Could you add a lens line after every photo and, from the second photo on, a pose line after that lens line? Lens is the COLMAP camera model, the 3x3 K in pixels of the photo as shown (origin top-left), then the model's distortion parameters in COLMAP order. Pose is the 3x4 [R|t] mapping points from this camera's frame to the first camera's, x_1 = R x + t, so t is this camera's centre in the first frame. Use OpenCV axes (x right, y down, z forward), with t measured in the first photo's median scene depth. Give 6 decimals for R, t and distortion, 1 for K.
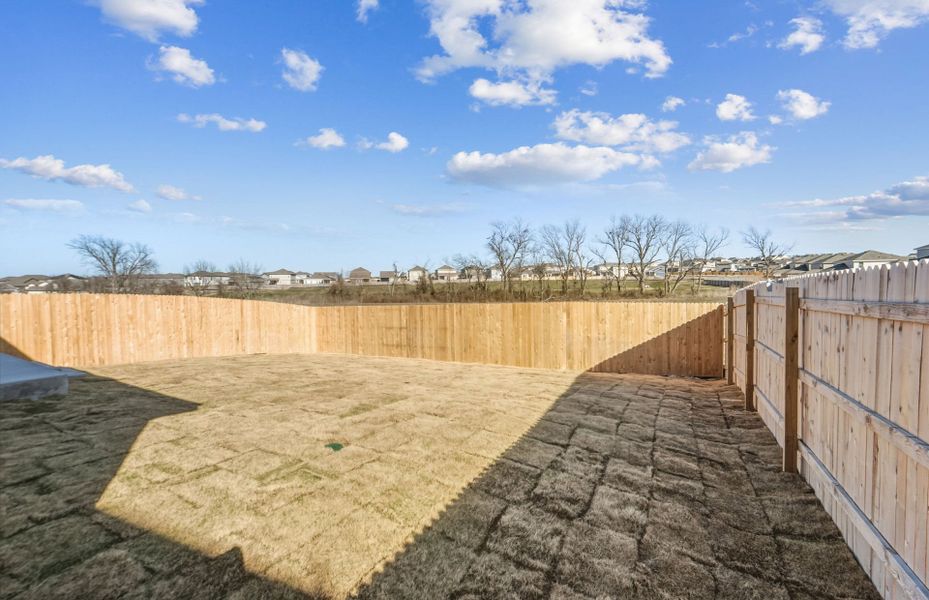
lens RADIAL K [[391.0, 0, 473.3], [0, 391.0, 291.1], [0, 0, 1]] dist [-0.000076, -0.000084]
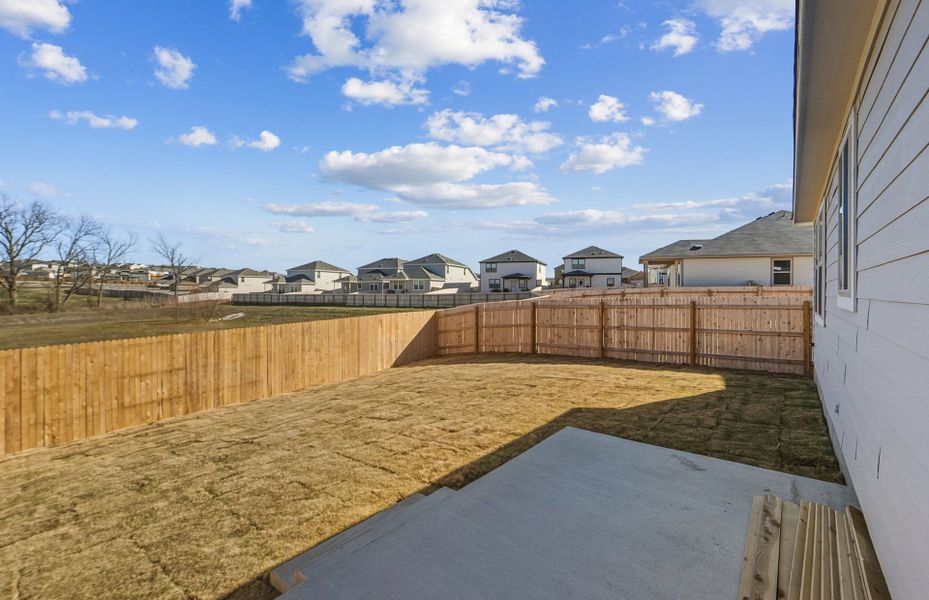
lens RADIAL K [[391.0, 0, 473.3], [0, 391.0, 291.1], [0, 0, 1]] dist [-0.000076, -0.000084]
pose [[0.999972, 0.007487, 0.000553, 0.329187], [-0.007486, 0.999970, -0.001929, 0.001307], [-0.000568, 0.001925, 0.999998, 0.001340]]
